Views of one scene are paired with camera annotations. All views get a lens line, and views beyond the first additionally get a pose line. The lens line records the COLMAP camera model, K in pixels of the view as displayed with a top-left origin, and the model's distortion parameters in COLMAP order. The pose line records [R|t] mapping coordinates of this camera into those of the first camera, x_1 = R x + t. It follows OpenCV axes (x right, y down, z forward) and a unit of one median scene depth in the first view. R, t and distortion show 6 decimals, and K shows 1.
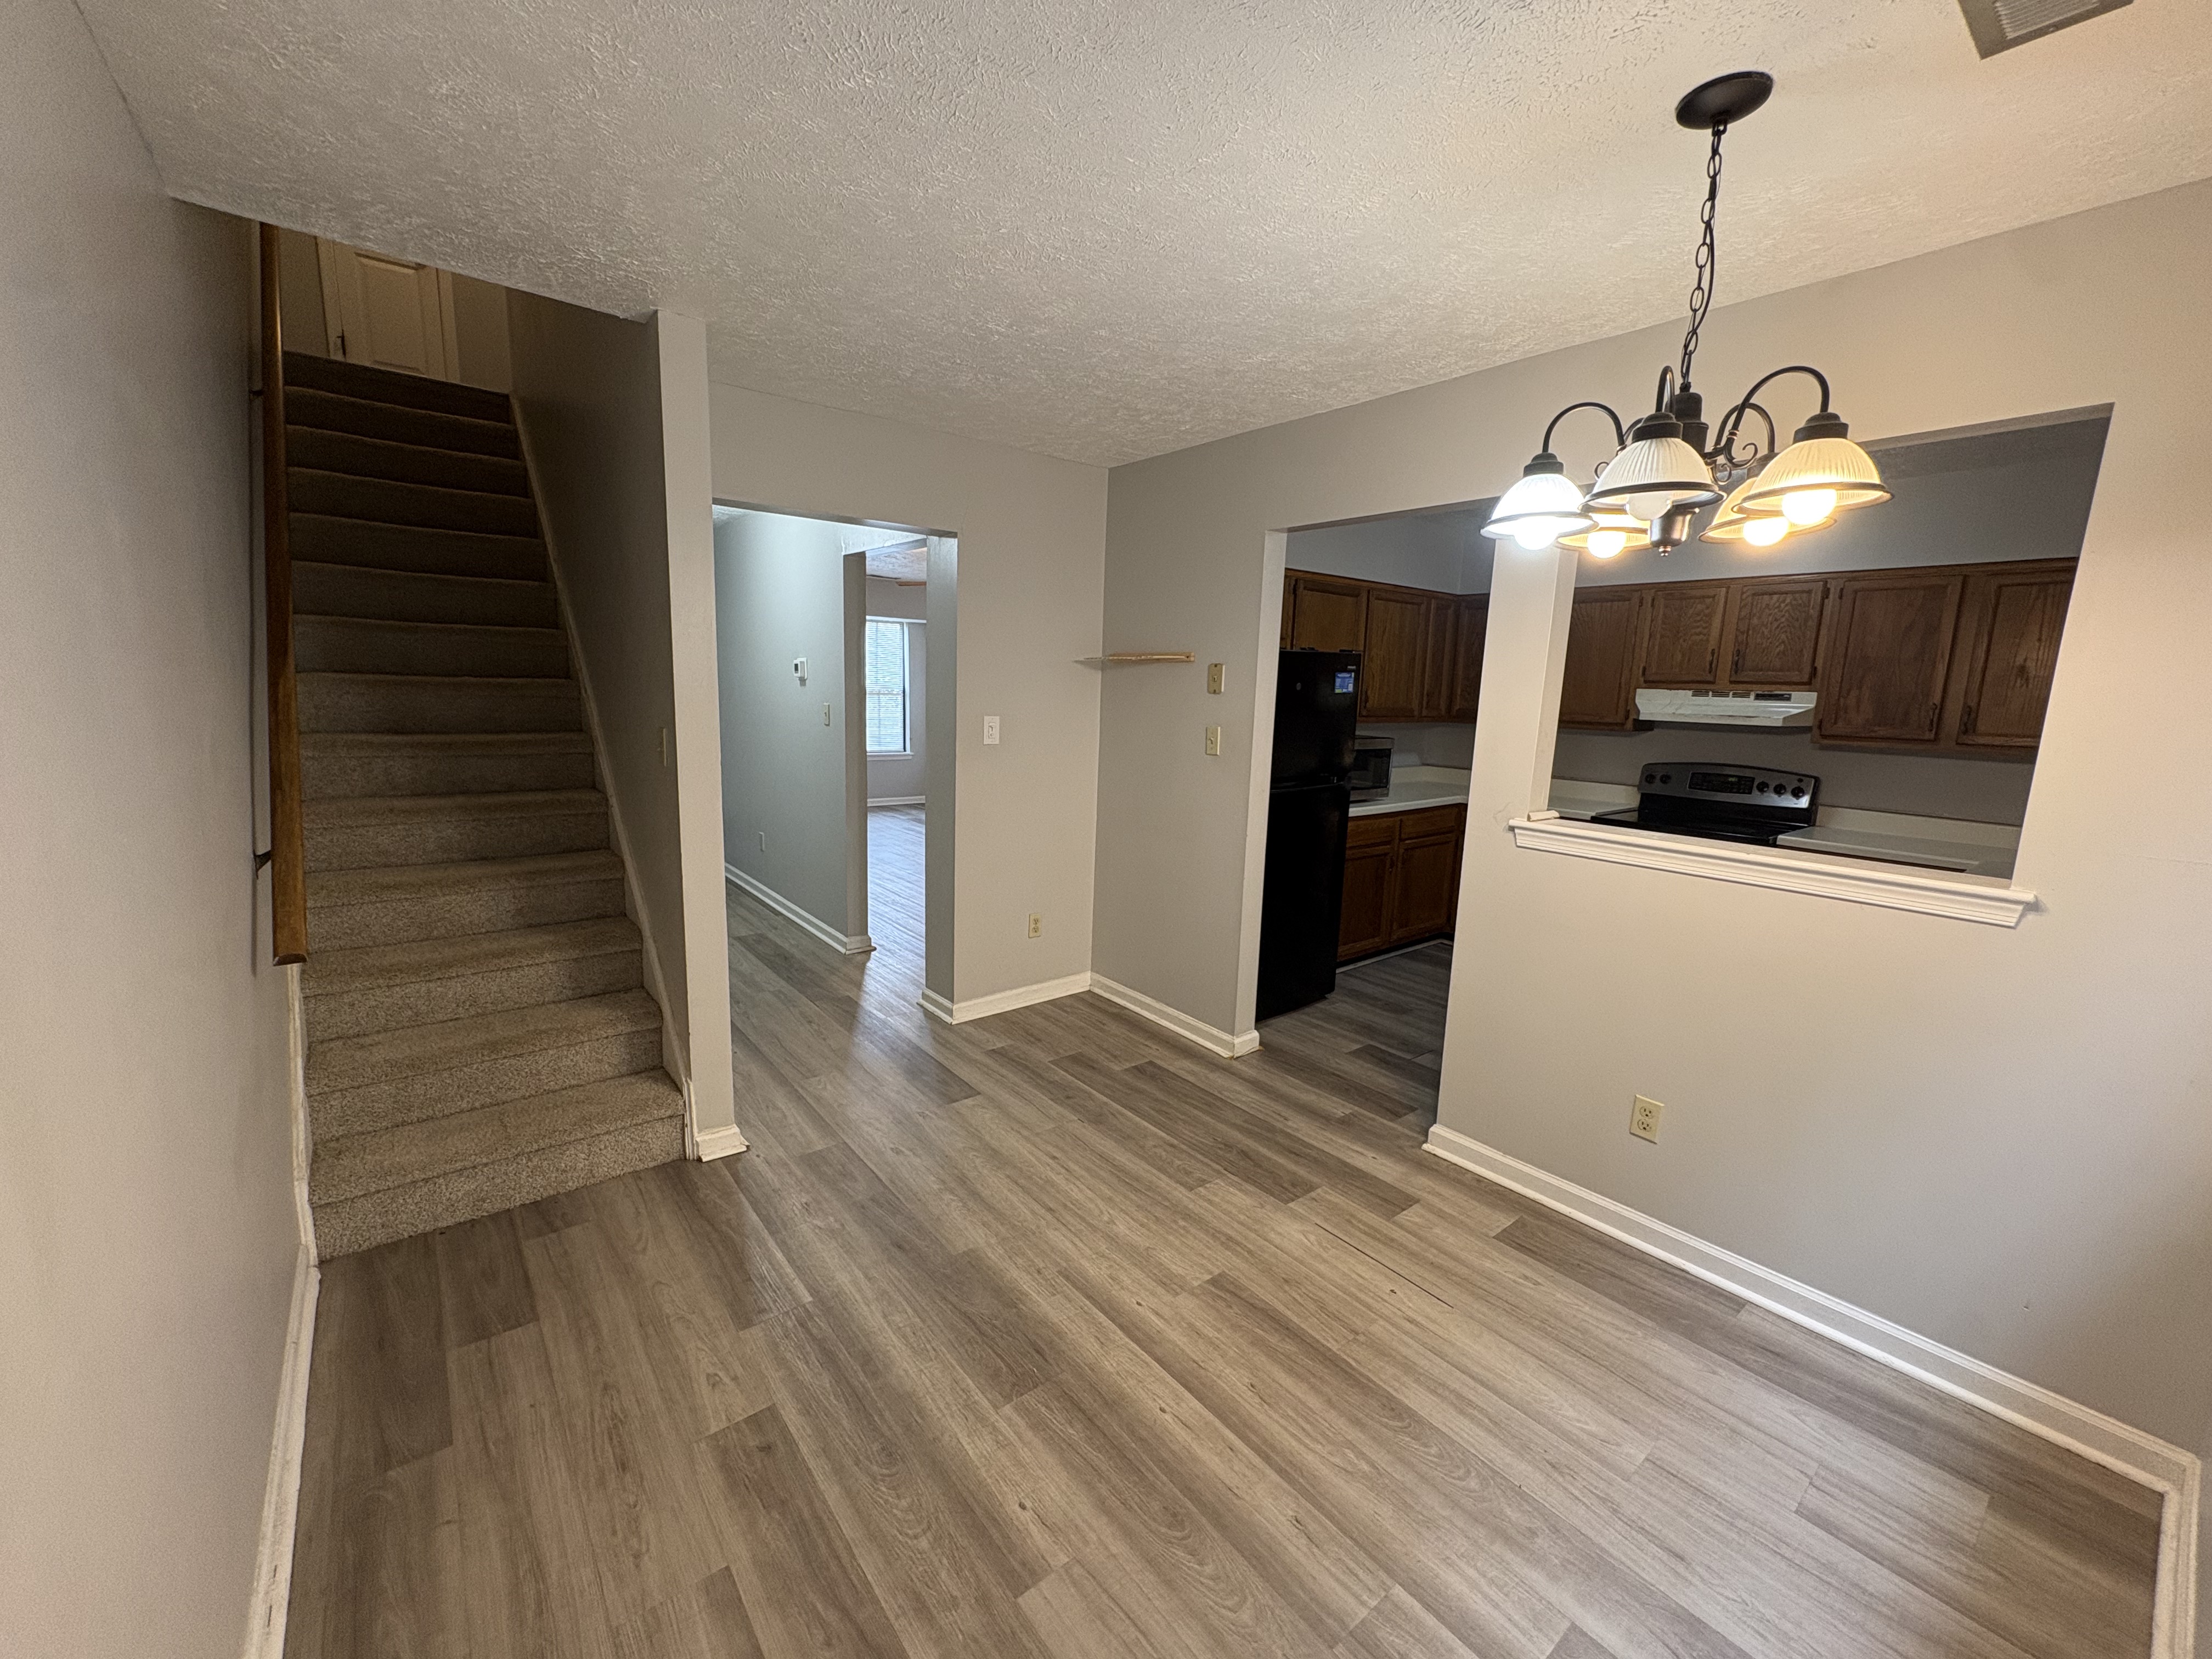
lens RADIAL K [[885.3, 0, 1100.9], [0, 885.3, 822.2], [0, 0, 1]] dist [0.001868, -0.000205]
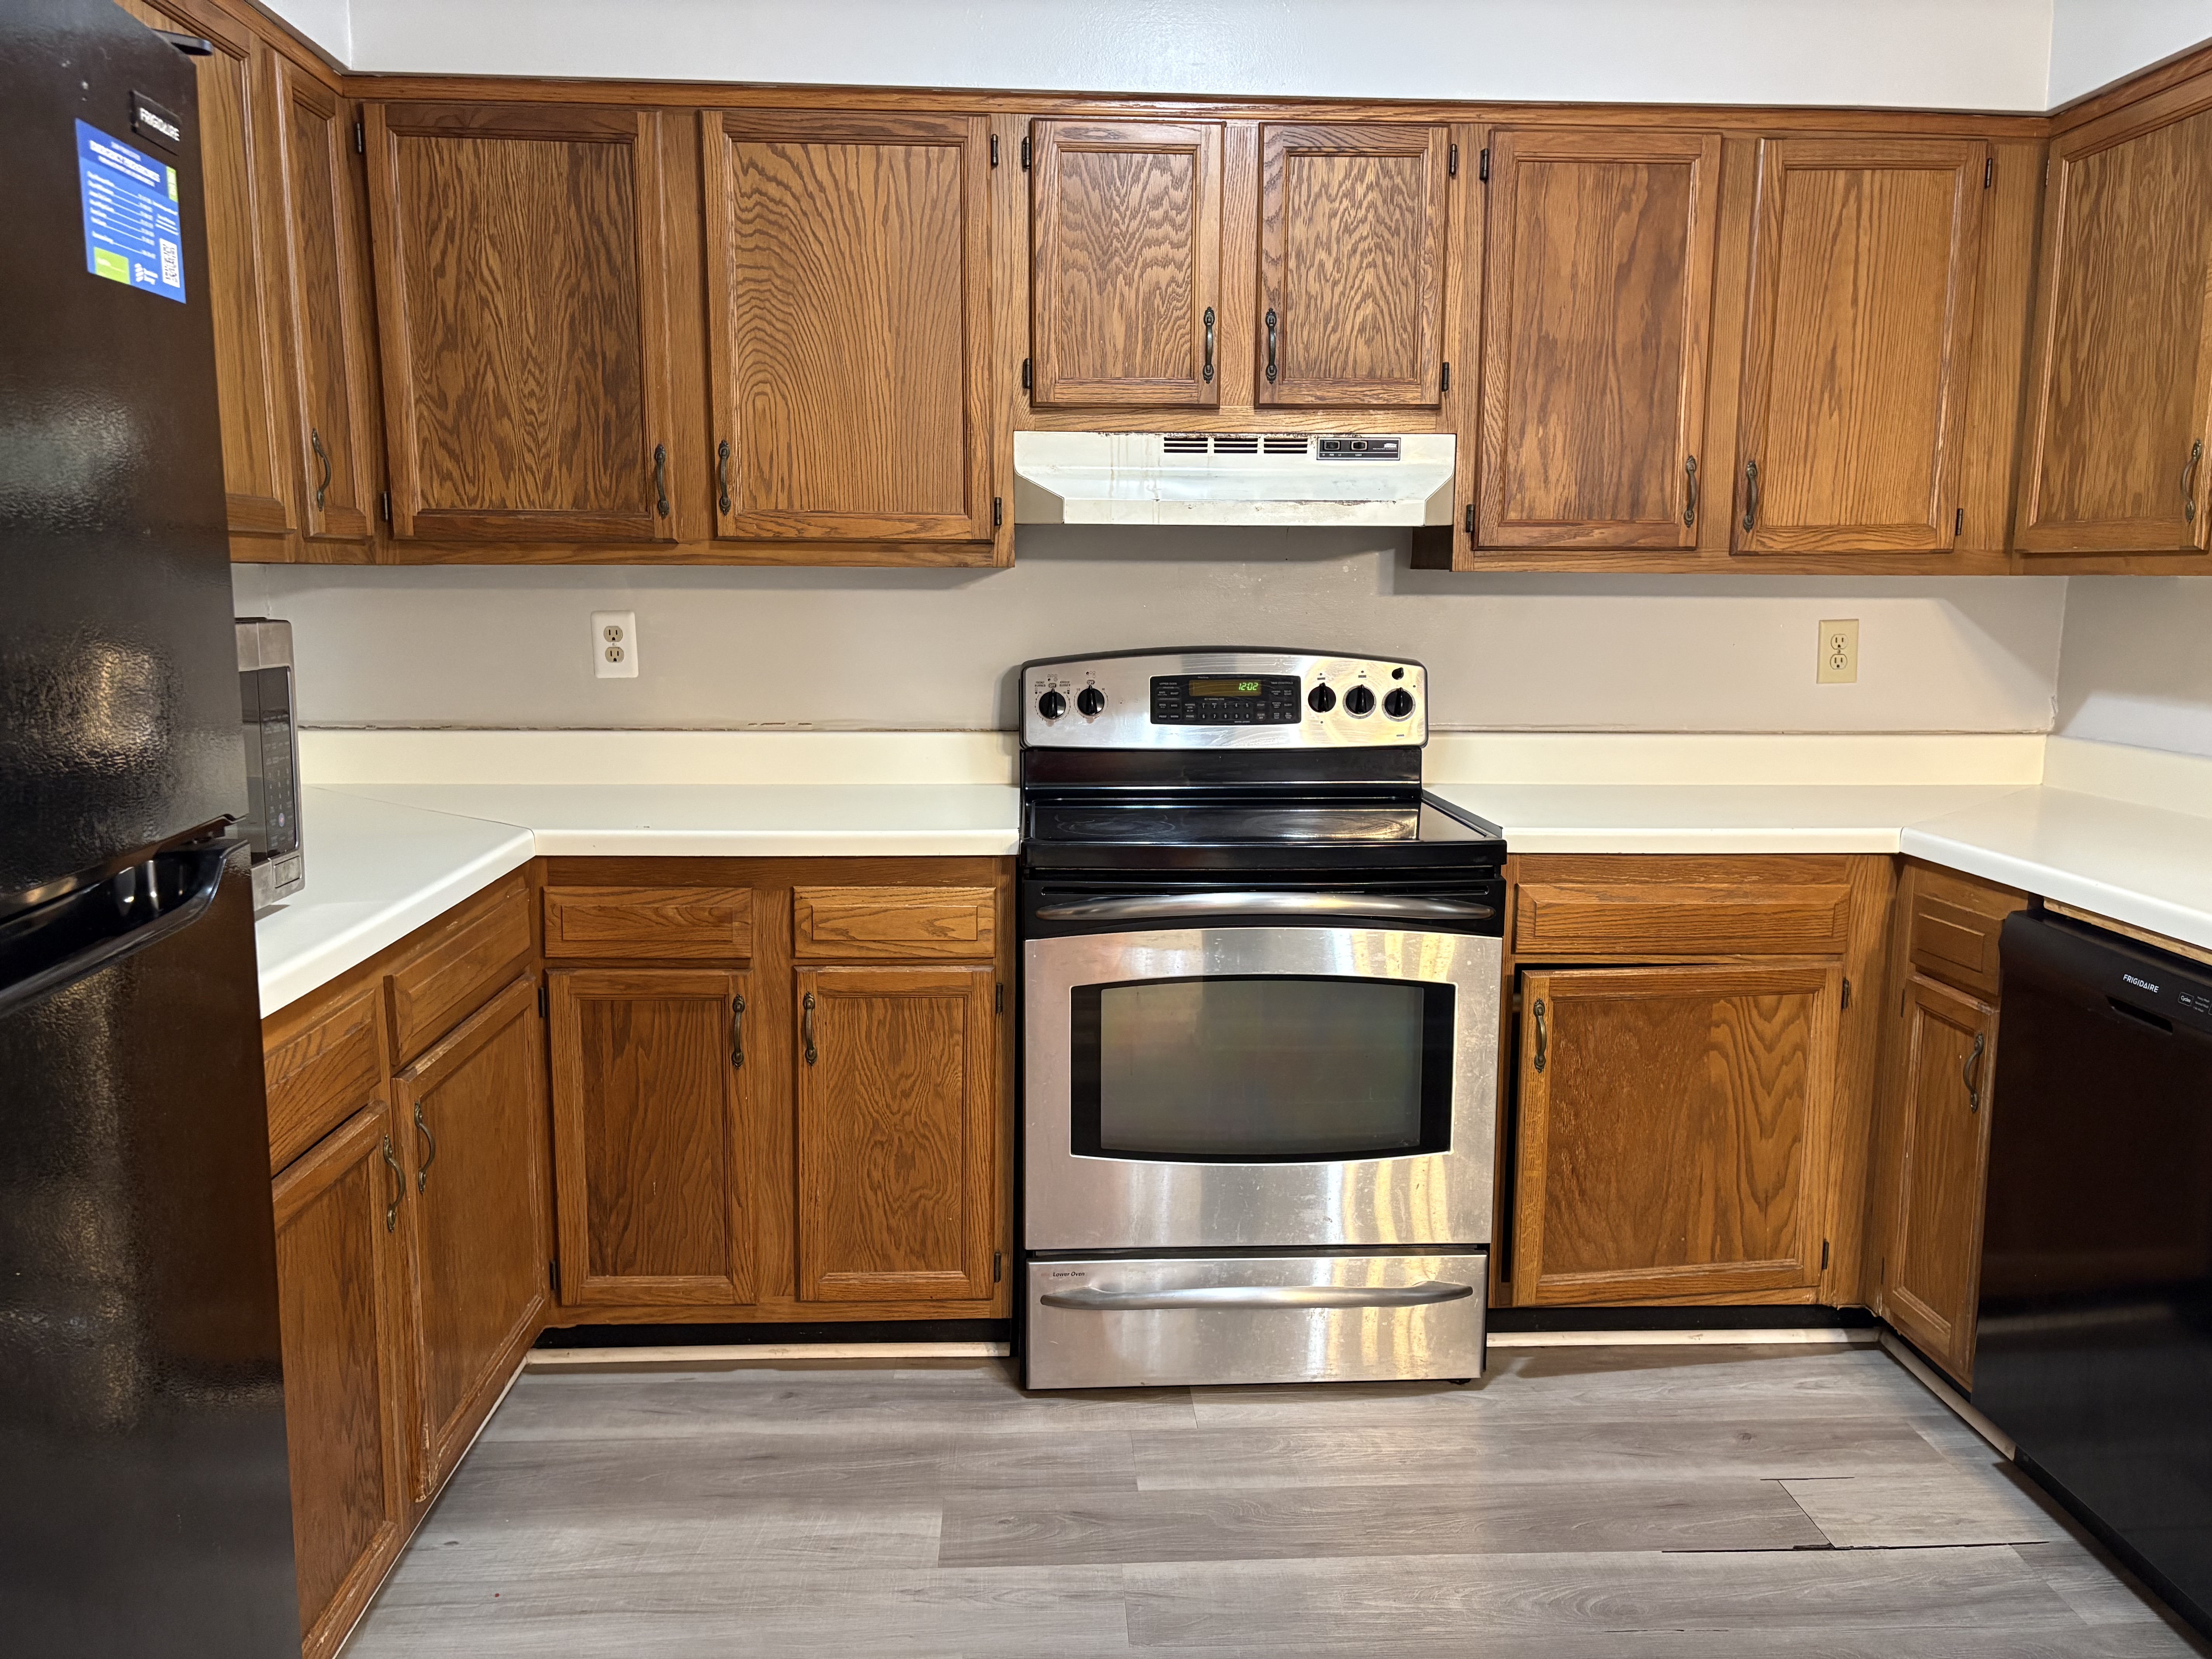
lens RADIAL K [[1674.8, 0, 1117.0], [0, 1674.8, 841.4], [0, 0, 1]] dist [0.052926, -0.056534]
pose [[0.576124, -0.152946, 0.802925, 0.224543], [0.139602, 0.986315, 0.087710, -0.104736], [-0.805352, 0.061558, 0.589592, 1.252394]]
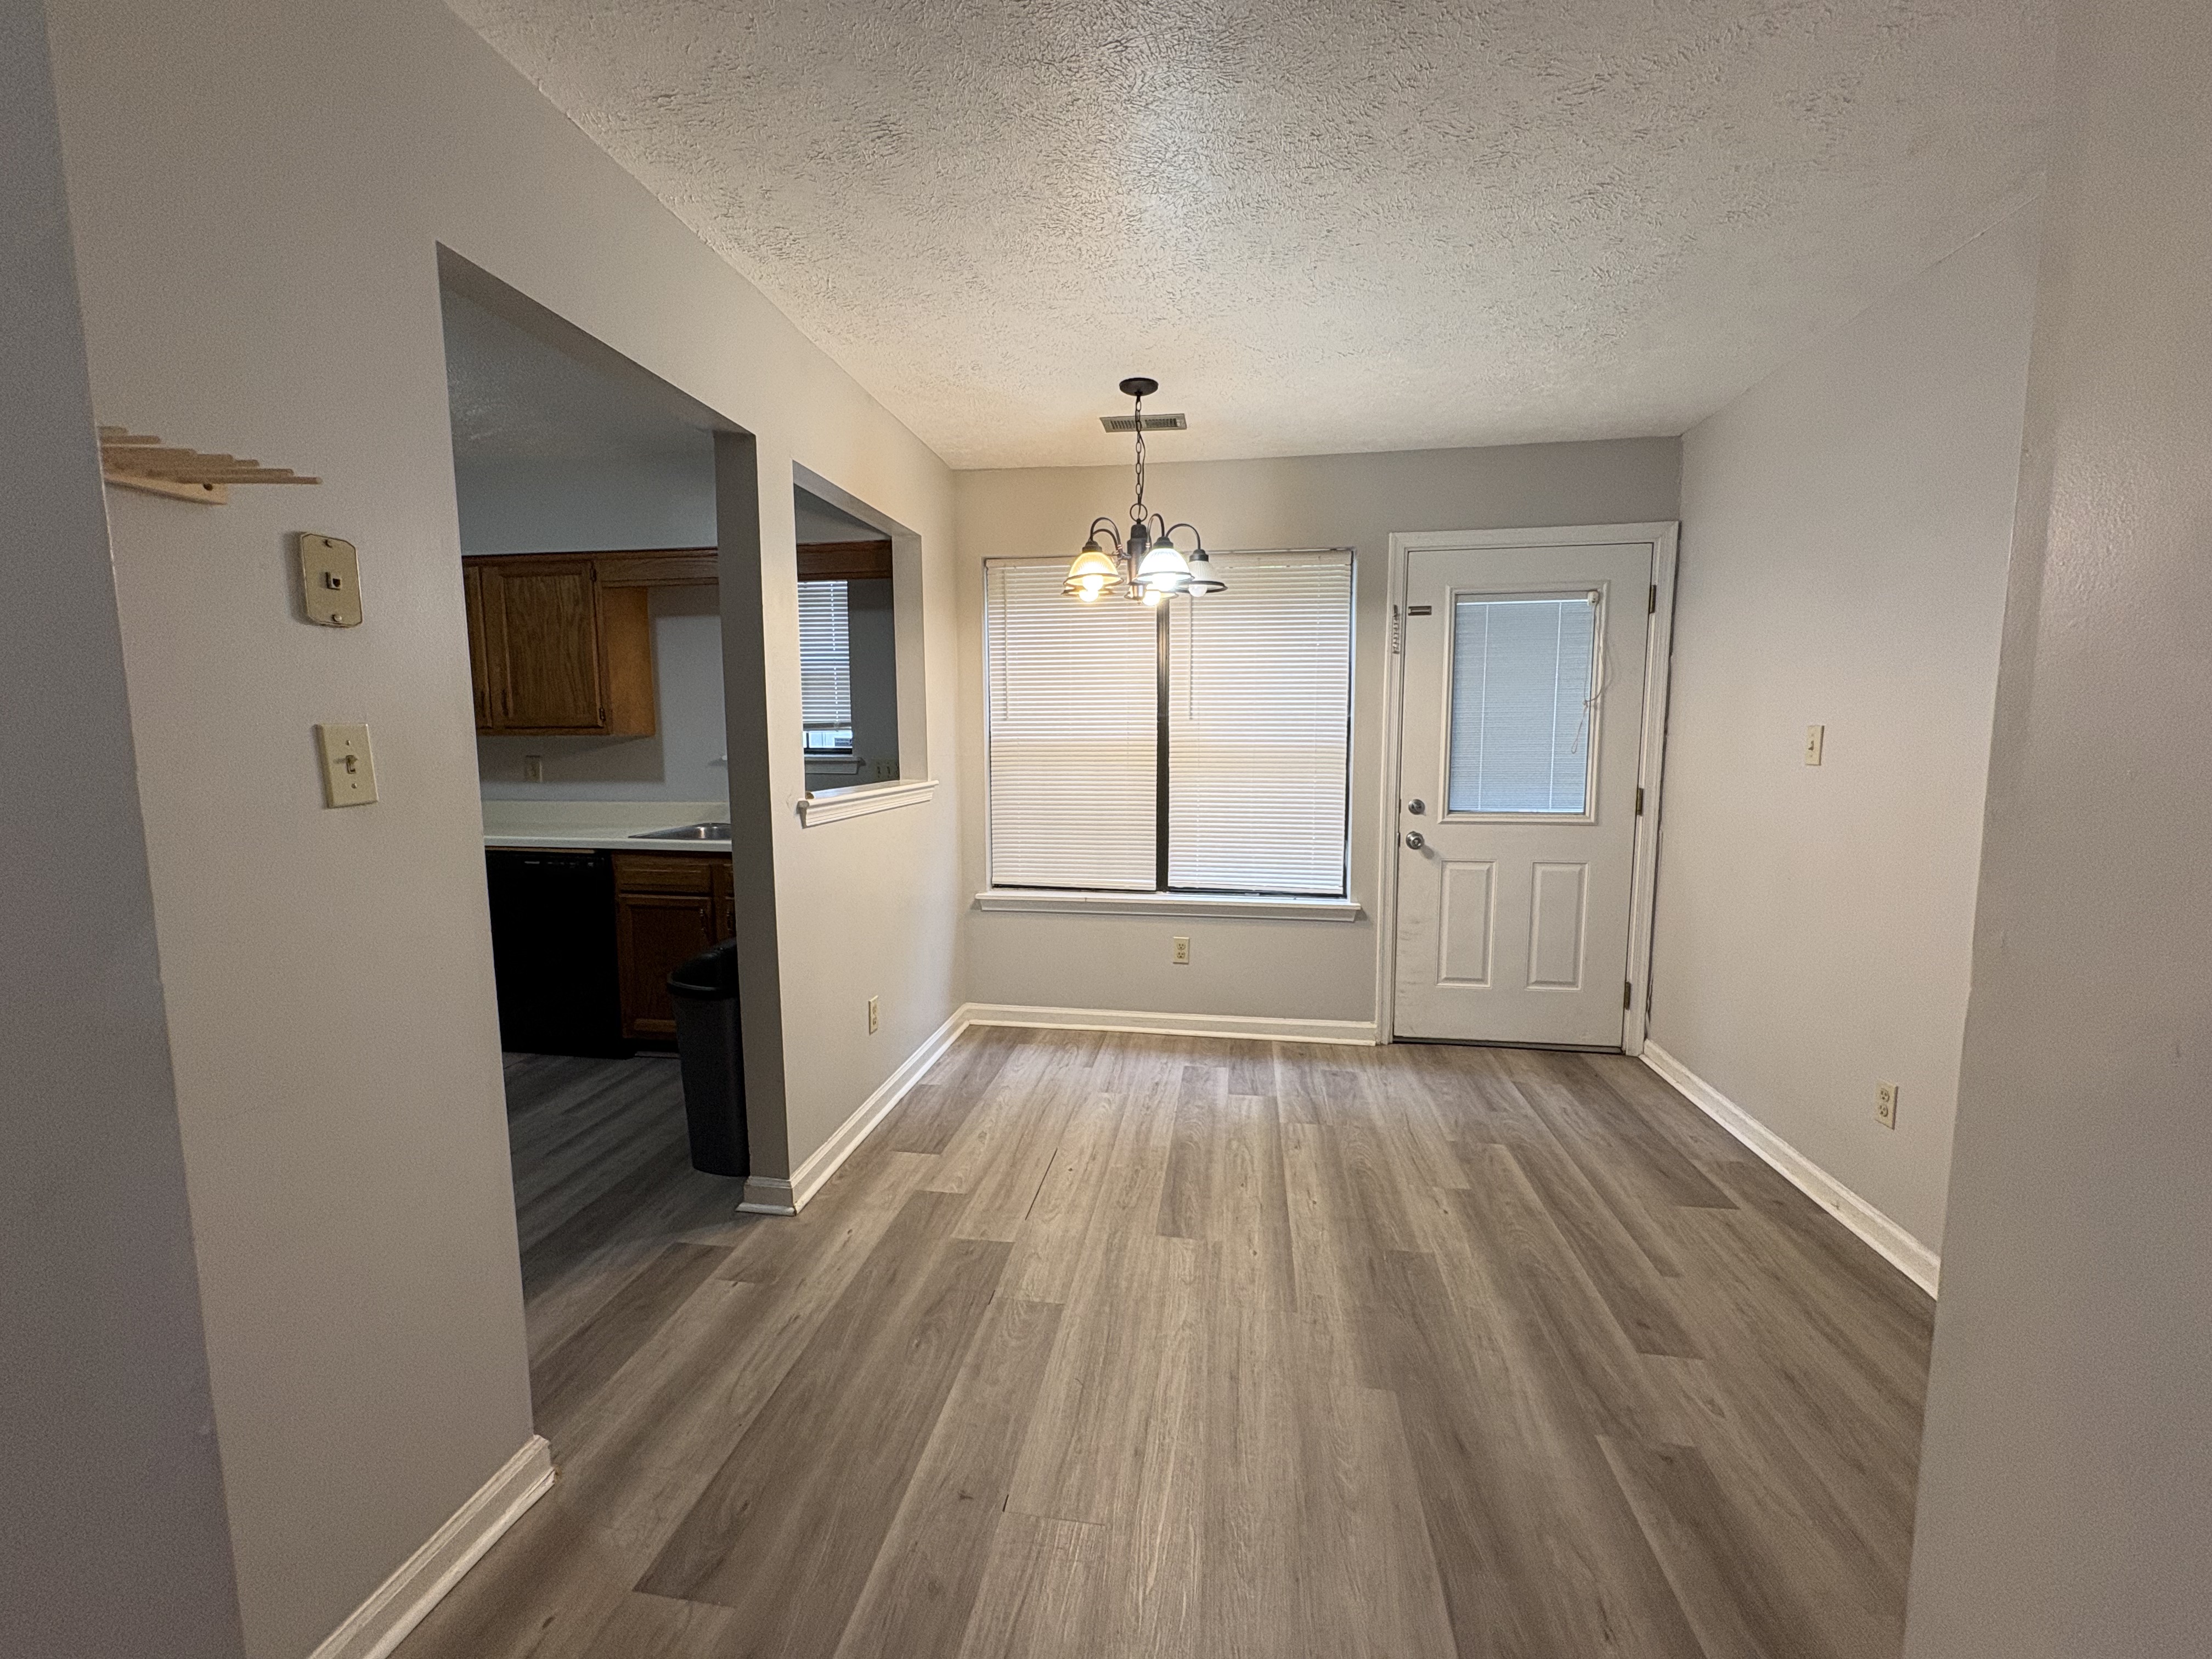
lens RADIAL K [[885.3, 0, 1104.5], [0, 885.3, 831.4], [0, 0, 1]] dist [0.001868, -0.000205]
pose [[-0.679852, -0.107796, 0.725383, -0.512764], [0.099016, 0.966588, 0.236441, -0.188682], [-0.726634, 0.232569, -0.646463, 1.609128]]
